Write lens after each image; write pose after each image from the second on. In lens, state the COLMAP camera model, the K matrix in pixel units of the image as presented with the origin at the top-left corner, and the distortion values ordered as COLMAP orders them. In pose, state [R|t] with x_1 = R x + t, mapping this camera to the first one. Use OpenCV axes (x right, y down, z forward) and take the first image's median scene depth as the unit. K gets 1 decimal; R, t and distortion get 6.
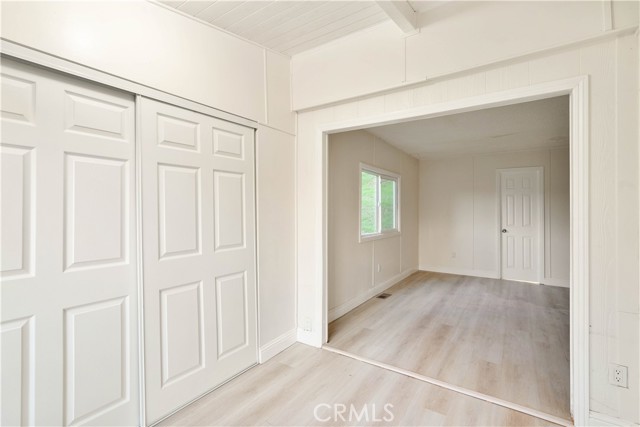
lens RADIAL K [[290.1, 0, 321.5], [0, 290.1, 211.1], [0, 0, 1]] dist [-0.009947, 0.000023]
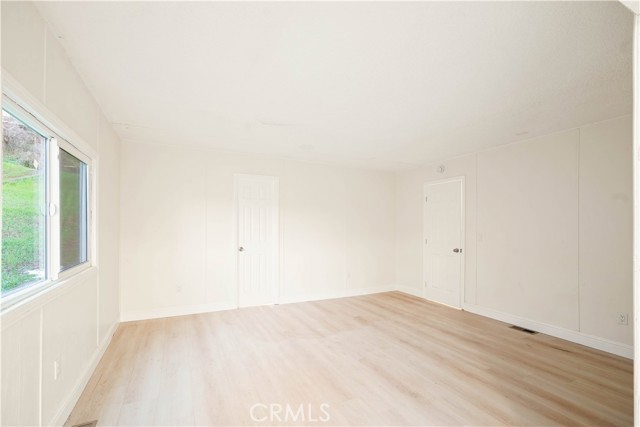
lens RADIAL K [[285.0, 0, 319.2], [0, 285.0, 229.3], [0, 0, 1]] dist [-0.030301, 0.000170]
pose [[0.492210, -0.010583, 0.870412, 0.075720], [-0.008513, 0.999820, 0.016970, -0.006502], [-0.870435, -0.015763, 0.492032, 0.791561]]
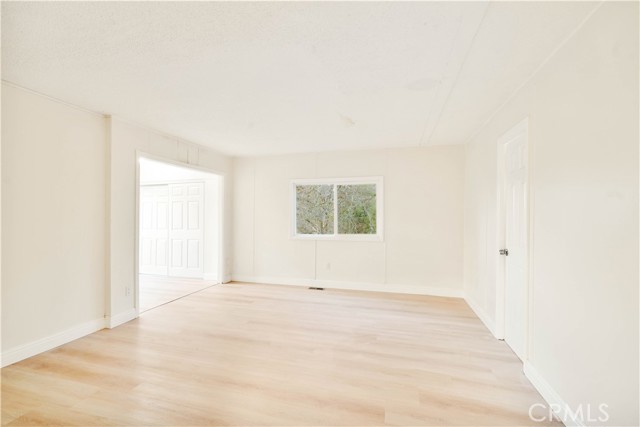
lens RADIAL K [[288.9, 0, 319.6], [0, 288.9, 209.5], [0, 0, 1]] dist [-0.000782, 0.001224]
pose [[0.314152, -0.016595, -0.949228, 1.993843], [0.004916, 0.999862, -0.015853, -0.007822], [0.949360, 0.000314, 0.314190, 0.974592]]
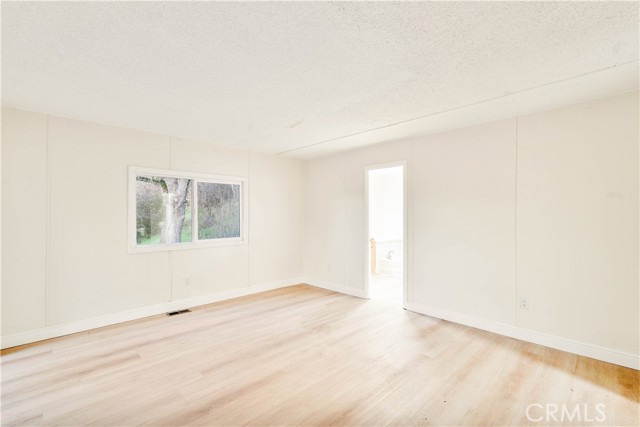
lens RADIAL K [[288.9, 0, 319.6], [0, 288.9, 209.5], [0, 0, 1]] dist [-0.000782, 0.001224]
pose [[0.977464, -0.008908, -0.210912, 1.260973], [0.006851, 0.999922, -0.010480, -0.021801], [0.210989, 0.008799, 0.977449, 0.318857]]
